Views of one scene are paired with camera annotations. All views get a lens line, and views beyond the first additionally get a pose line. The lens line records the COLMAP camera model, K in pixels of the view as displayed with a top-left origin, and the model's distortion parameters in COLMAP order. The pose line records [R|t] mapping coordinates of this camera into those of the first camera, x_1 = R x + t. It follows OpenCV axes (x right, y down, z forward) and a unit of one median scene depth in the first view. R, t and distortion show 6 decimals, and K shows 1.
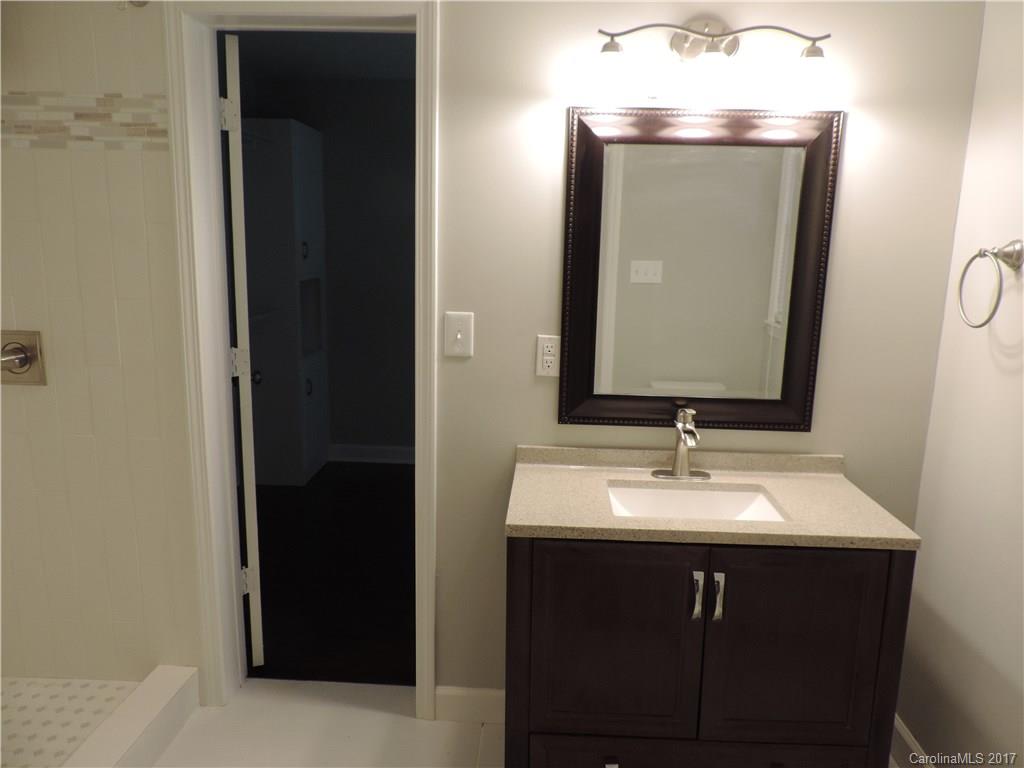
lens RADIAL K [[731.0, 0, 512.0], [0, 731.0, 384.0], [0, 0, 1]] dist [-0.017622, 0.006875]
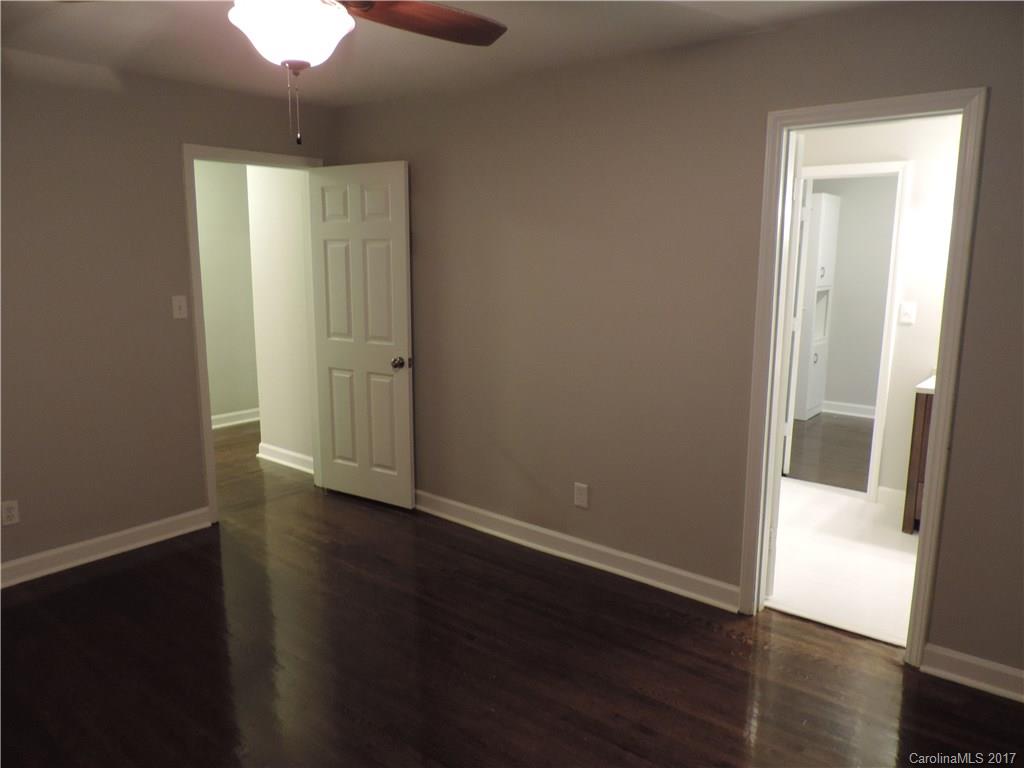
lens RADIAL K [[731.0, 0, 512.0], [0, 731.0, 384.0], [0, 0, 1]] dist [-0.017622, 0.006875]
pose [[0.803046, 0.085757, -0.589714, 0.273483], [-0.101619, 0.994804, 0.006285, 0.245035], [0.587189, 0.054879, 0.807588, -1.388422]]
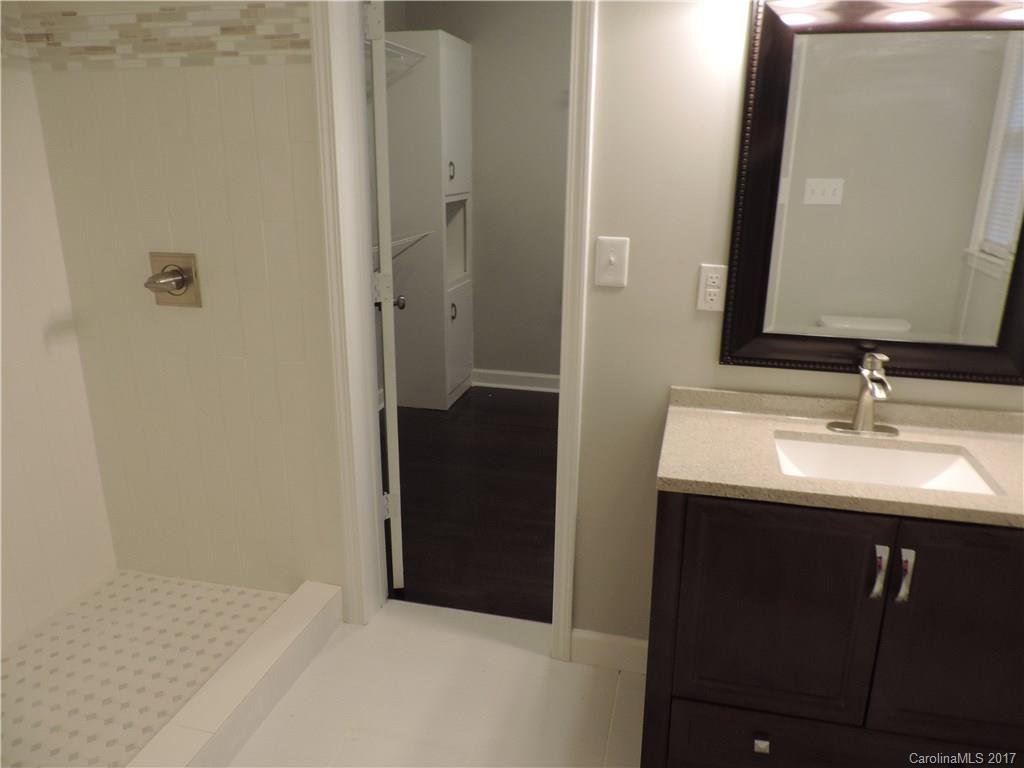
lens RADIAL K [[725.1, 0, 510.4], [0, 725.1, 381.9], [0, 0, 1]] dist [-0.020688, -0.003108]
pose [[0.980241, 0.044062, -0.192836, -0.015905], [-0.024177, 0.994254, 0.104282, -0.010542], [0.196323, -0.097559, 0.975674, 0.086775]]
